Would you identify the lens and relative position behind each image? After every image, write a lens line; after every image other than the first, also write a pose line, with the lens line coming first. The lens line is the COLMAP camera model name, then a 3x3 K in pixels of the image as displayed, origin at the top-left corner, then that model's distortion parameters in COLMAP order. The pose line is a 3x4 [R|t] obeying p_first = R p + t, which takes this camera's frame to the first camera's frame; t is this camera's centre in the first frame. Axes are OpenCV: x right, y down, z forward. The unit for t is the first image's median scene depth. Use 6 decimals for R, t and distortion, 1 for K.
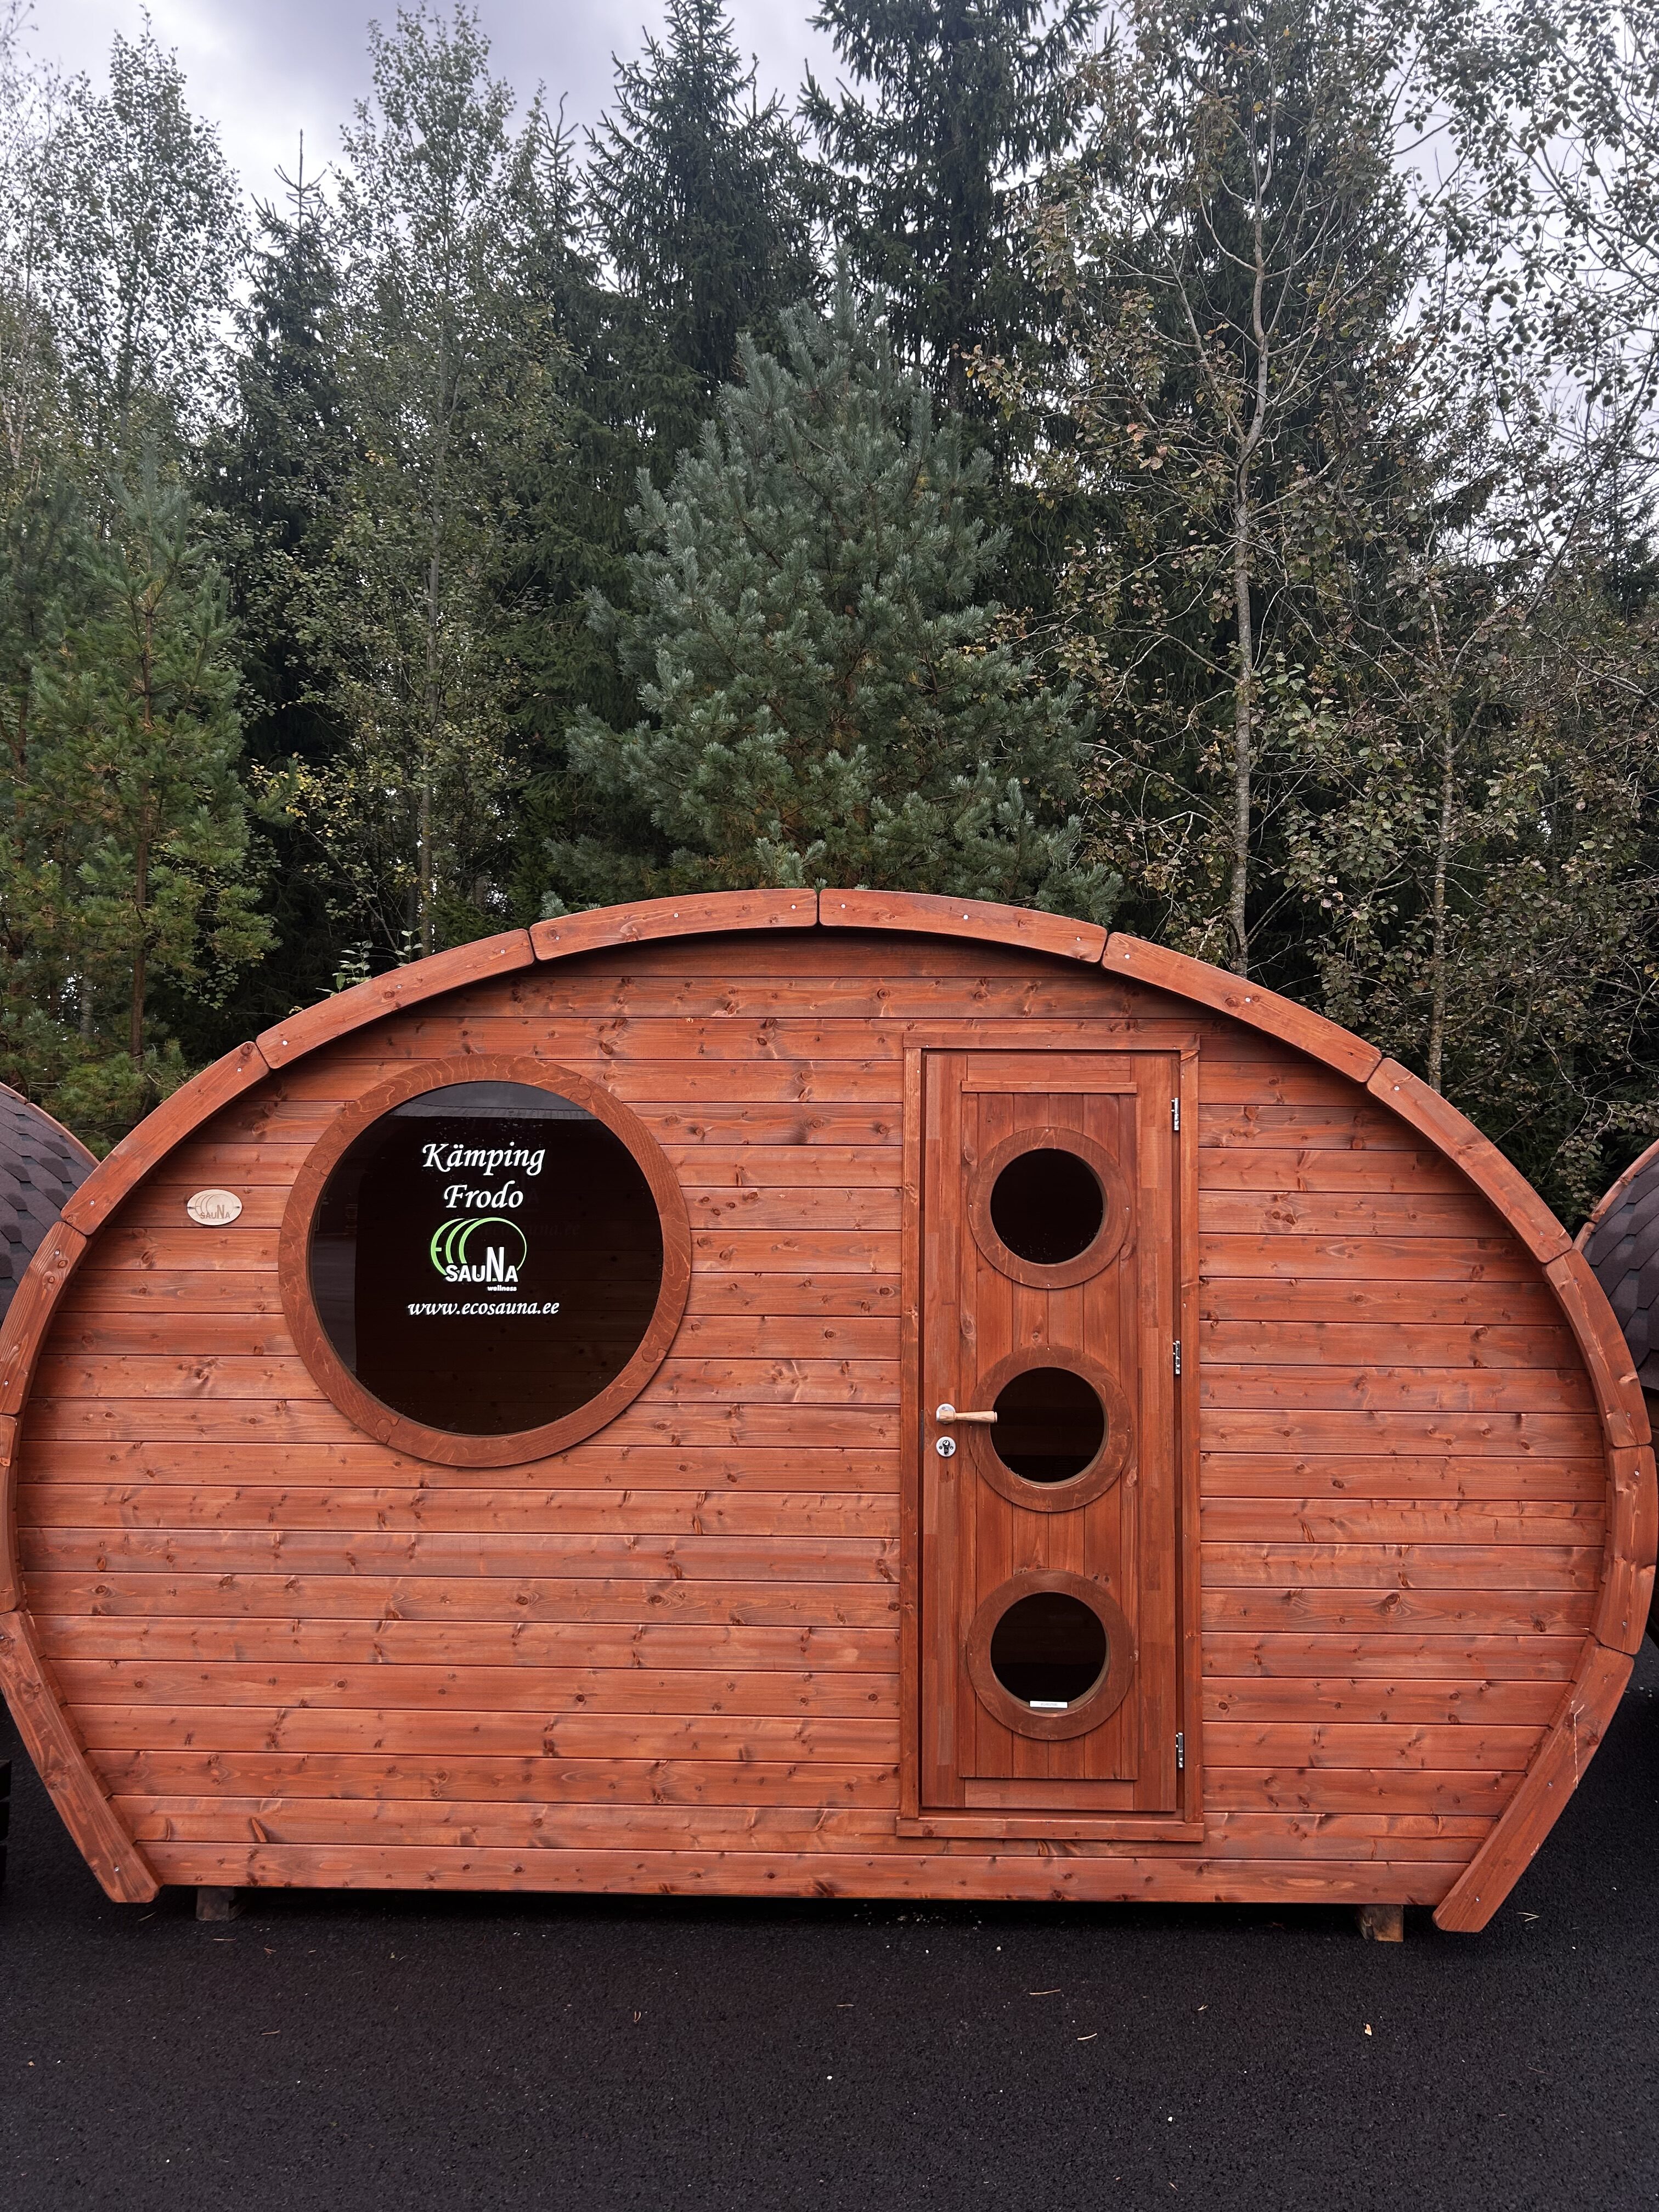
lens RADIAL K [[1675.1, 0, 820.6], [0, 1675.1, 1106.9], [0, 0, 1]] dist [0.077746, -0.100031]
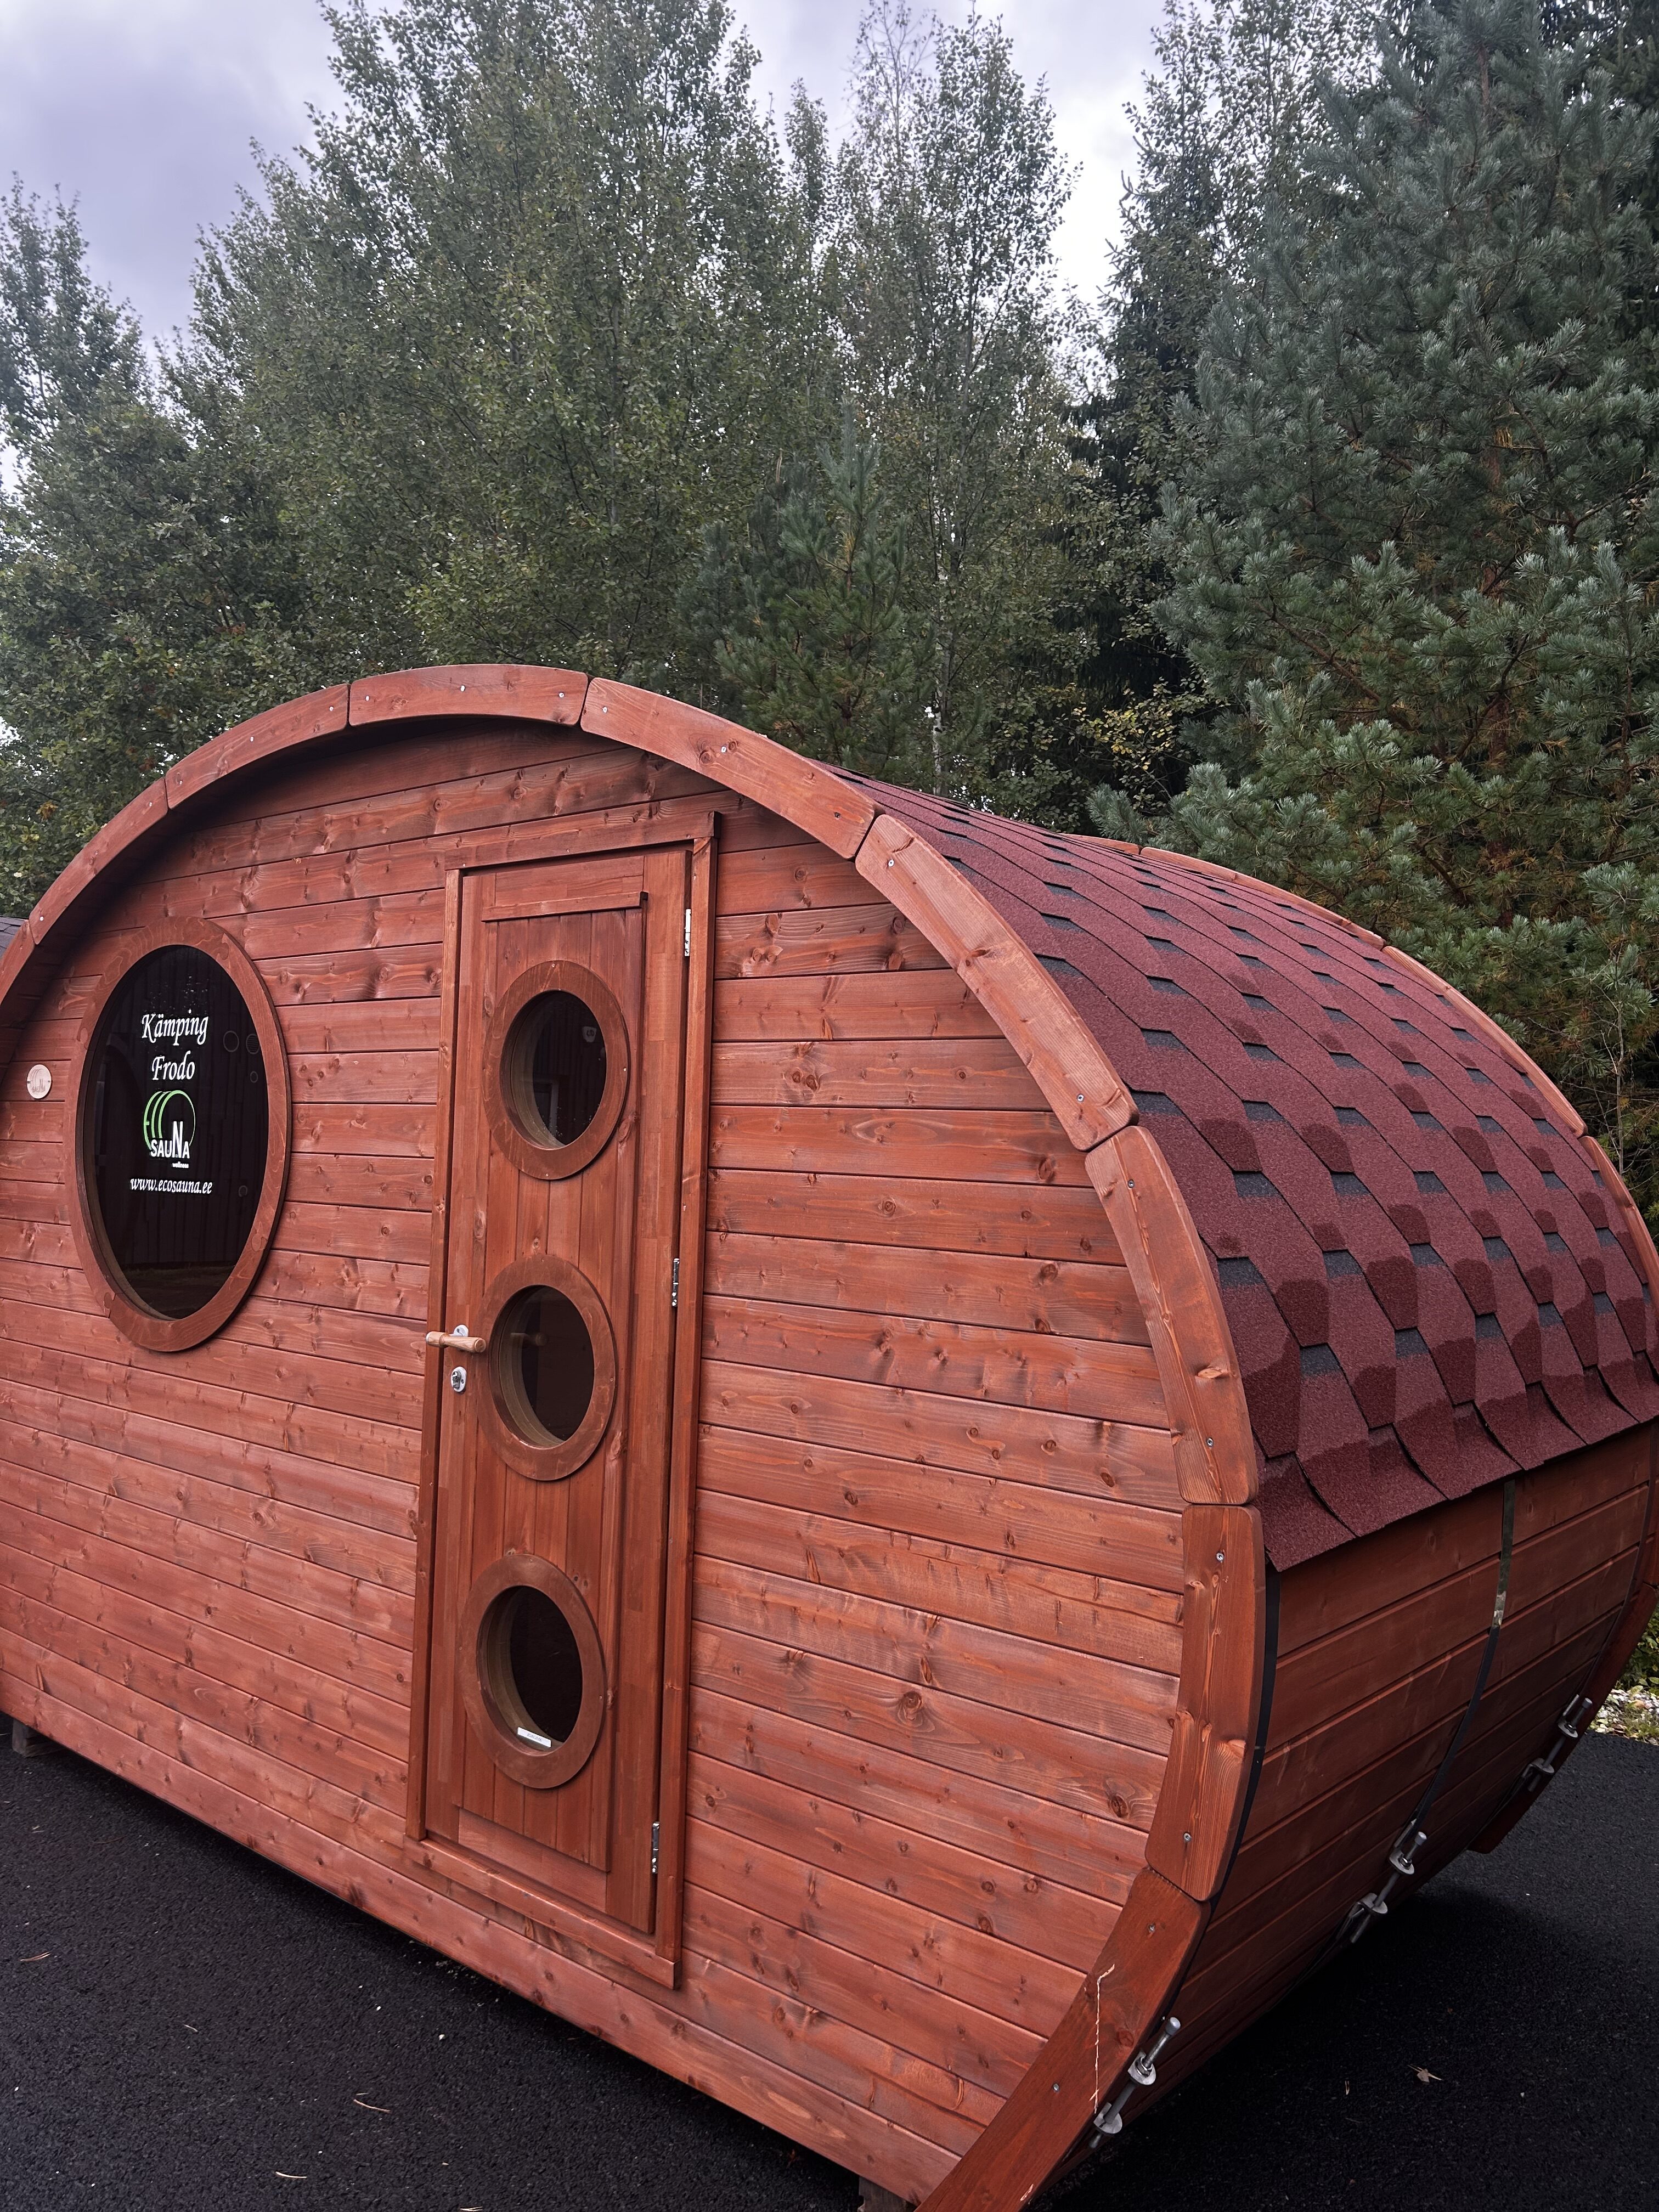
lens RADIAL K [[1675.1, 0, 820.6], [0, 1675.1, 1106.9], [0, 0, 1]] dist [0.077746, -0.100031]
pose [[0.764922, -0.000902, -0.644123, 0.699902], [0.015571, 0.999733, 0.017092, 0.065509], [0.643935, -0.023104, 0.764731, 0.513589]]
